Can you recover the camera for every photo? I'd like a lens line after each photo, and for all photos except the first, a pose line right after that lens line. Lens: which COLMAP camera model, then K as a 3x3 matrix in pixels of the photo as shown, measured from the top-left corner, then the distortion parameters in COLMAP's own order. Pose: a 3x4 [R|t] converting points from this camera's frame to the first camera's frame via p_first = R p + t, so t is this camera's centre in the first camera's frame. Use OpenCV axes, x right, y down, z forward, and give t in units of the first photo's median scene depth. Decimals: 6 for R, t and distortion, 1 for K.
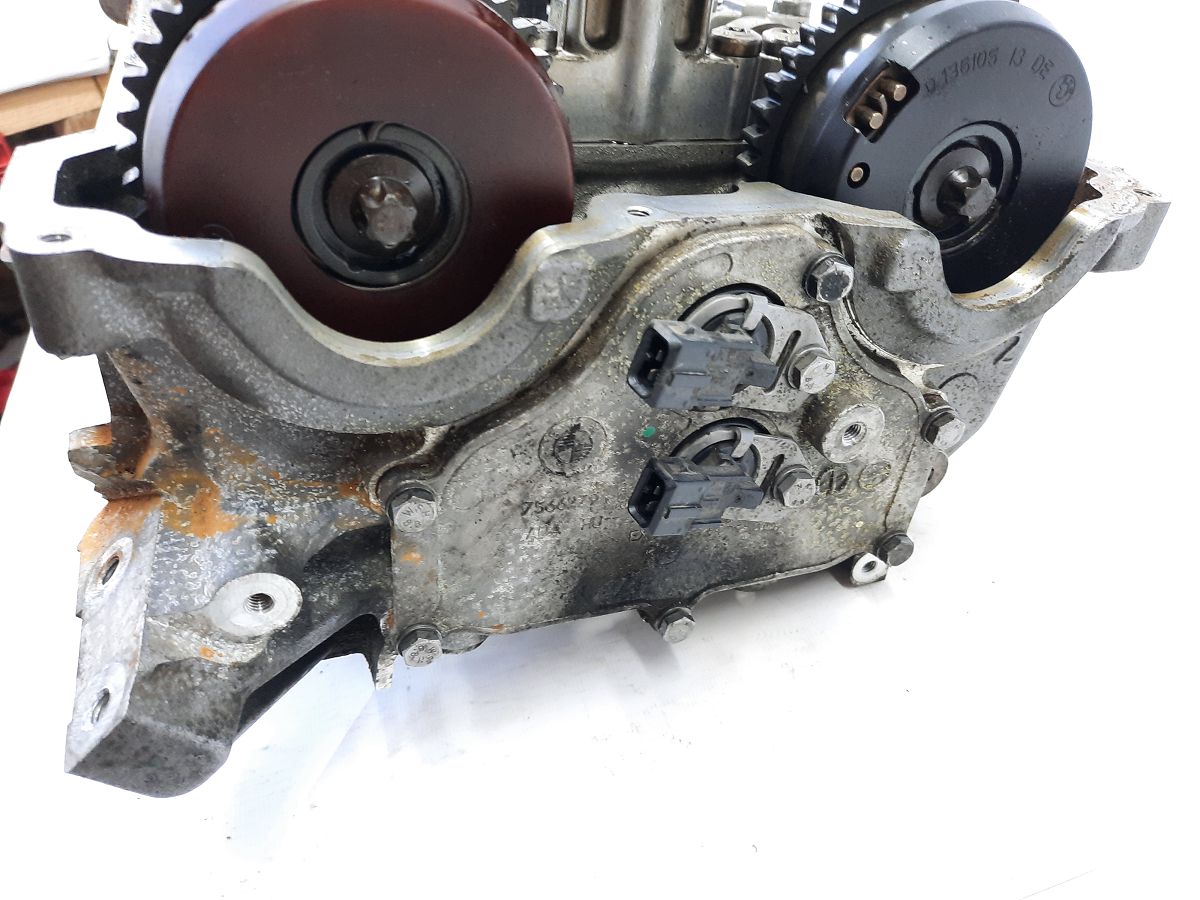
lens RADIAL K [[876.6, 0, 600.0], [0, 876.6, 450.0], [0, 0, 1]] dist [0.050026, -0.087872]
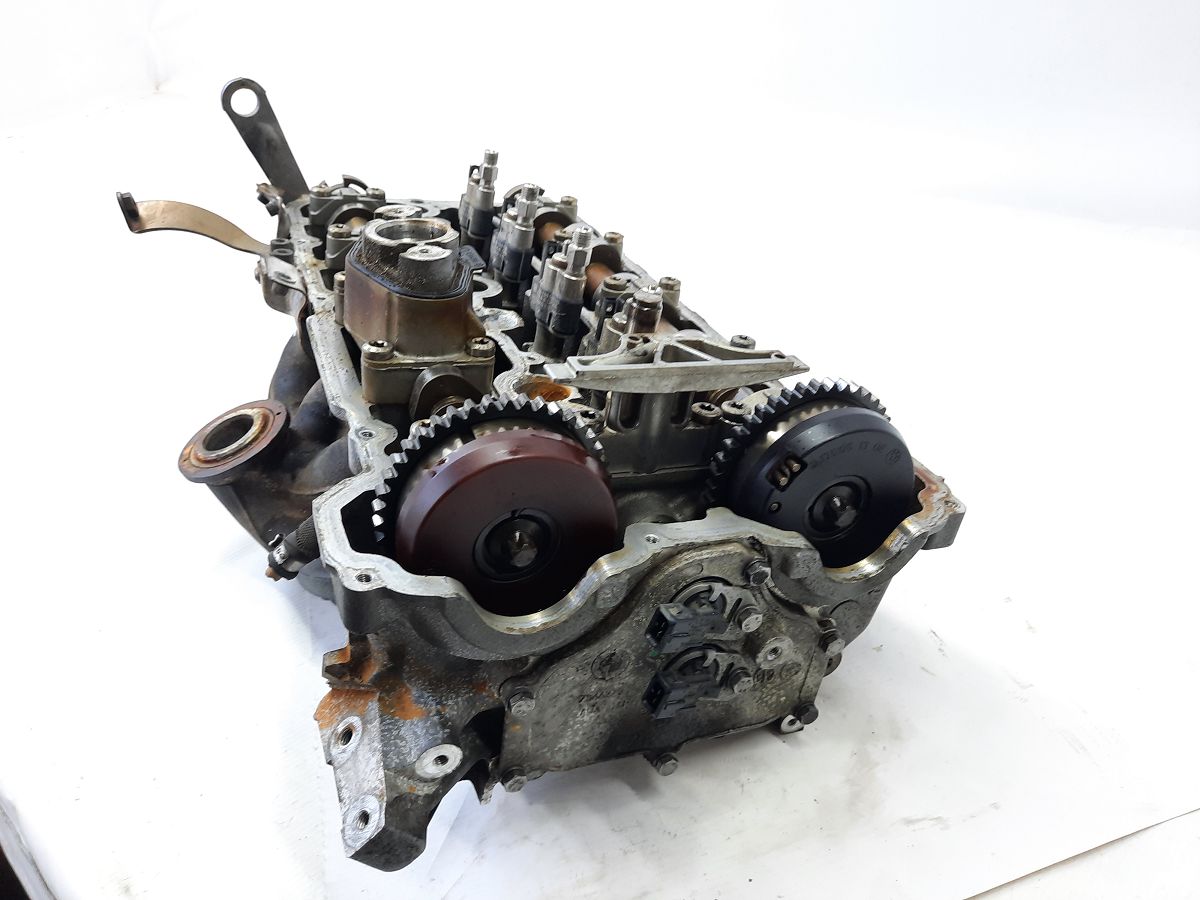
lens RADIAL K [[876.6, 0, 600.0], [0, 876.6, 450.0], [0, 0, 1]] dist [0.050026, -0.087872]
pose [[0.999422, 0.021966, 0.025930, -0.107277], [-0.019636, 0.996020, -0.086938, -0.275442], [-0.027736, 0.086379, 0.995876, -0.769039]]
